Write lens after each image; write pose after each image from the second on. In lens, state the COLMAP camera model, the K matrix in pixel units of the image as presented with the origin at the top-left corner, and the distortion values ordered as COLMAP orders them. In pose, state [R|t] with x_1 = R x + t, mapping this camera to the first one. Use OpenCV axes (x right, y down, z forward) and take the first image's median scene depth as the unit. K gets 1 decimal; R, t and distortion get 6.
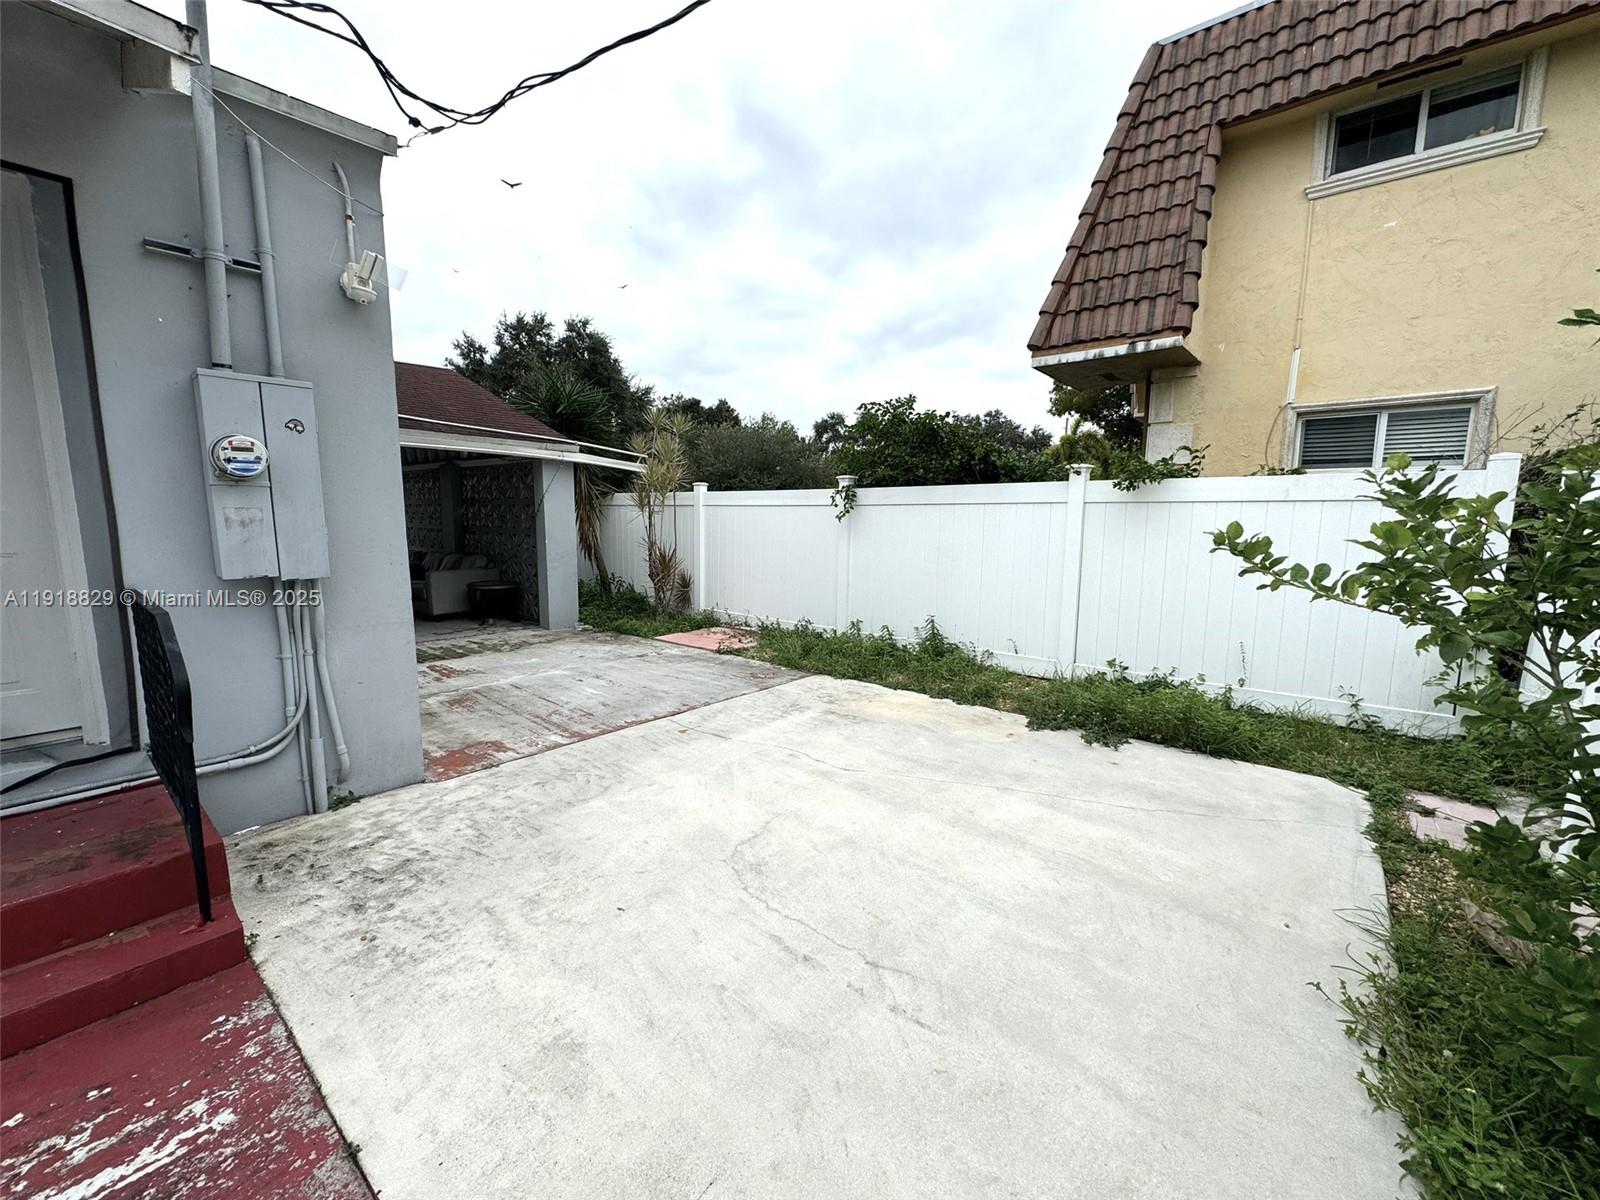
lens RADIAL K [[632.6, 0, 797.4], [0, 632.6, 597.4], [0, 0, 1]] dist [-0.007073, 0.000577]
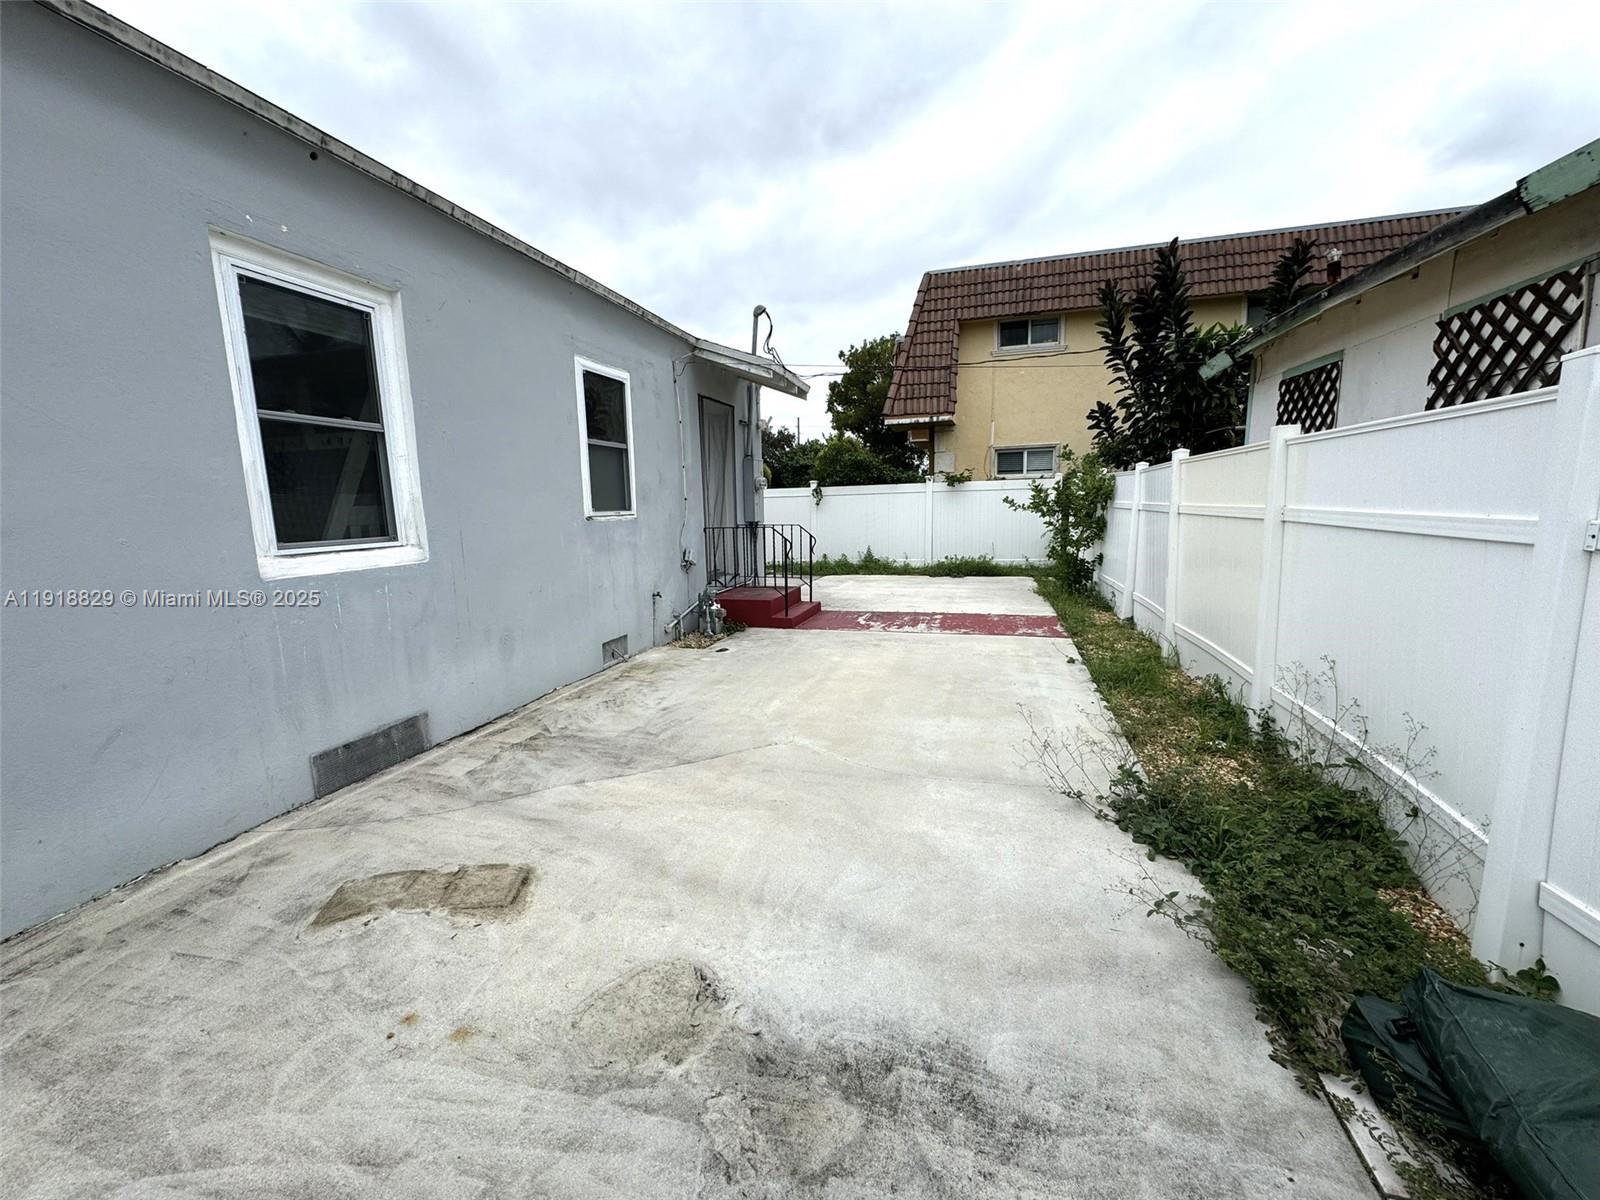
lens RADIAL K [[632.6, 0, 801.8], [0, 632.6, 593.7], [0, 0, 1]] dist [-0.007073, 0.000577]
pose [[0.915231, -0.086170, 0.393608, -1.520791], [0.083681, 0.996215, 0.023517, 0.213341], [-0.394145, 0.011414, 0.918977, -1.570329]]
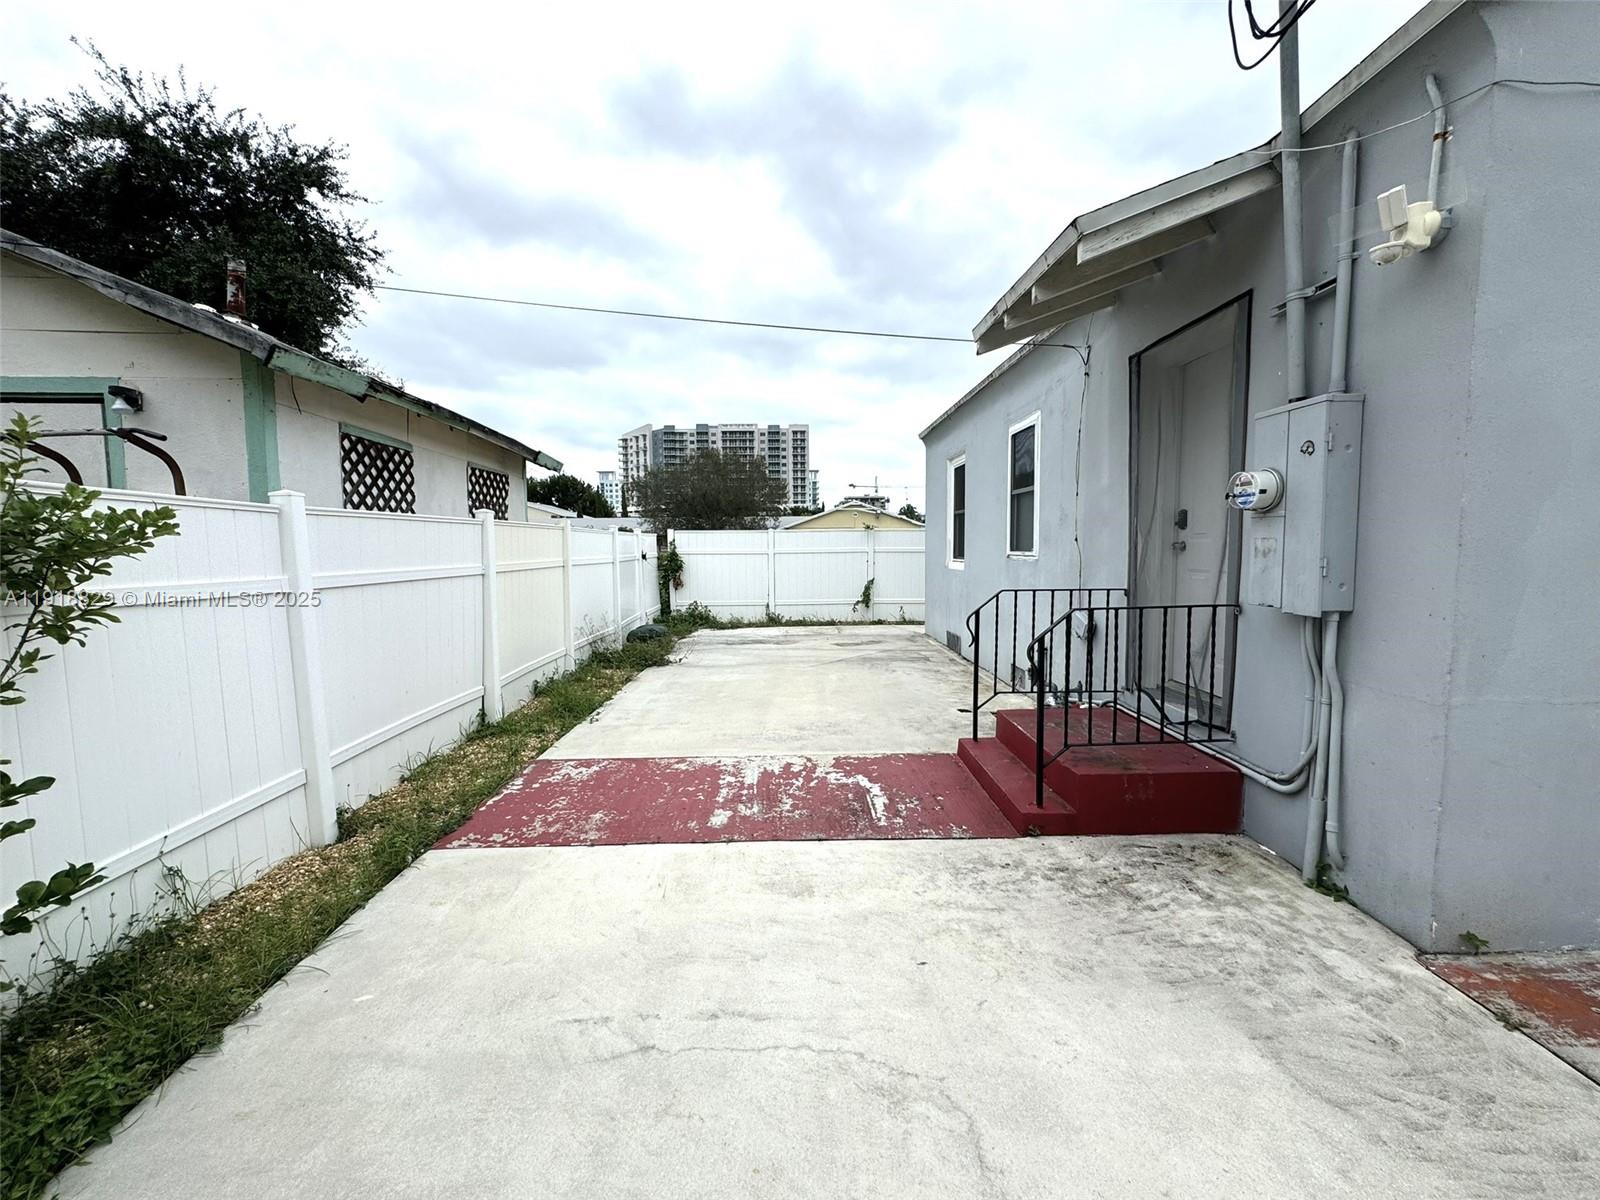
lens RADIAL K [[632.6, 0, 799.4], [0, 632.6, 600.8], [0, 0, 1]] dist [-0.007073, 0.000577]
pose [[-0.755964, 0.055535, -0.652253, 0.313724], [-0.083724, 0.980009, 0.180478, -0.133927], [0.649237, 0.191044, -0.736202, 1.047659]]
